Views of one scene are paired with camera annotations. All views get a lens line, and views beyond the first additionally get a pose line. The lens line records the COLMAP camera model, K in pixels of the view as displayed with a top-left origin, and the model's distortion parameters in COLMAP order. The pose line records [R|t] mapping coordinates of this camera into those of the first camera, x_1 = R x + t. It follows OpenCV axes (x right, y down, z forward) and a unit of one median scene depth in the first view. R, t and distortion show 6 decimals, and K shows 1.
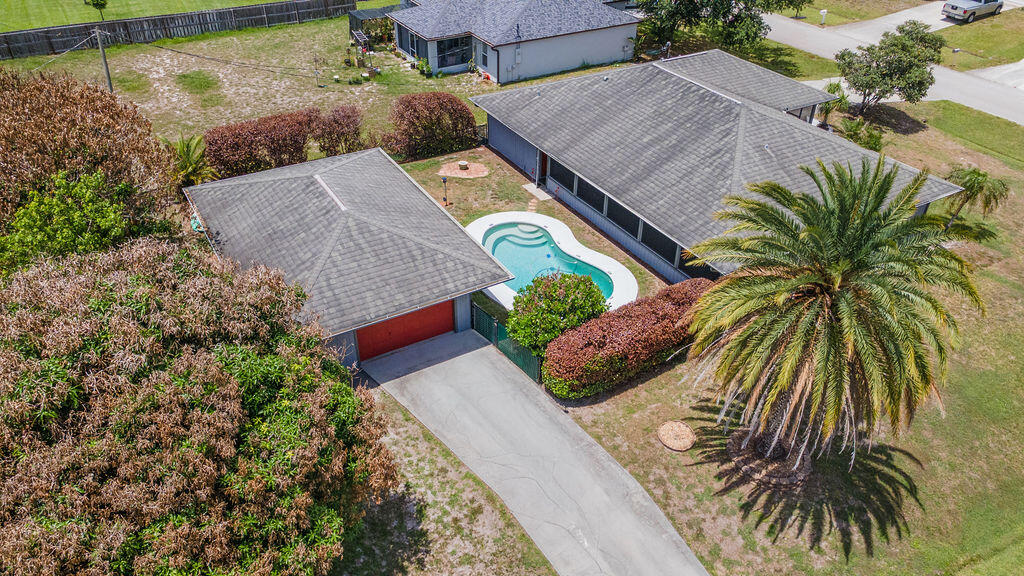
lens RADIAL K [[760.6, 0, 512.0], [0, 760.6, 288.0], [0, 0, 1]] dist [-0.000814, -0.000153]
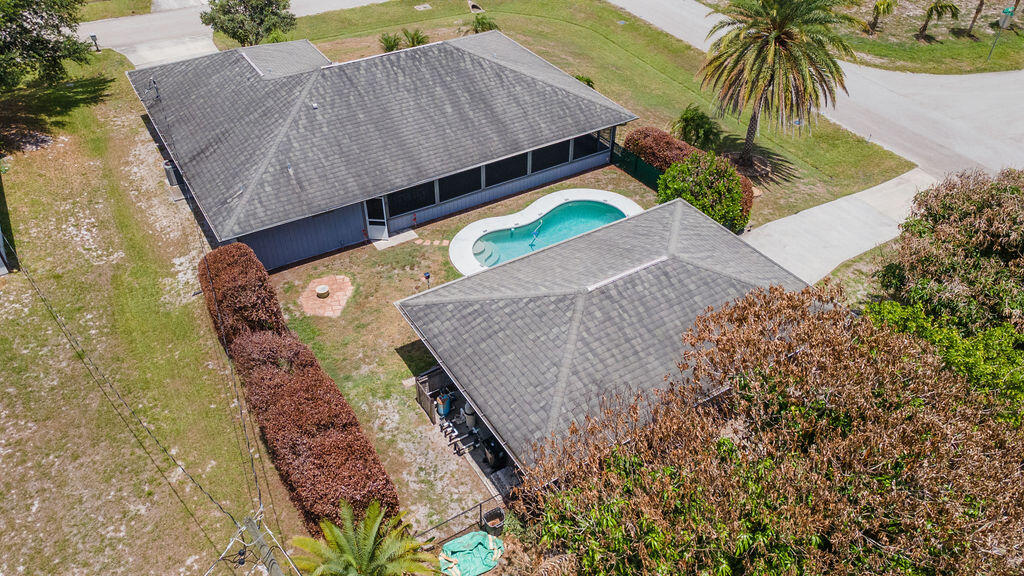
lens RADIAL K [[760.6, 0, 512.0], [0, 760.6, 288.0], [0, 0, 1]] dist [-0.000814, -0.000153]
pose [[-0.029189, -0.633665, 0.773057, -0.695876], [0.561056, 0.629680, 0.537326, -0.497451], [-0.827263, 0.449412, 0.337142, 0.635569]]
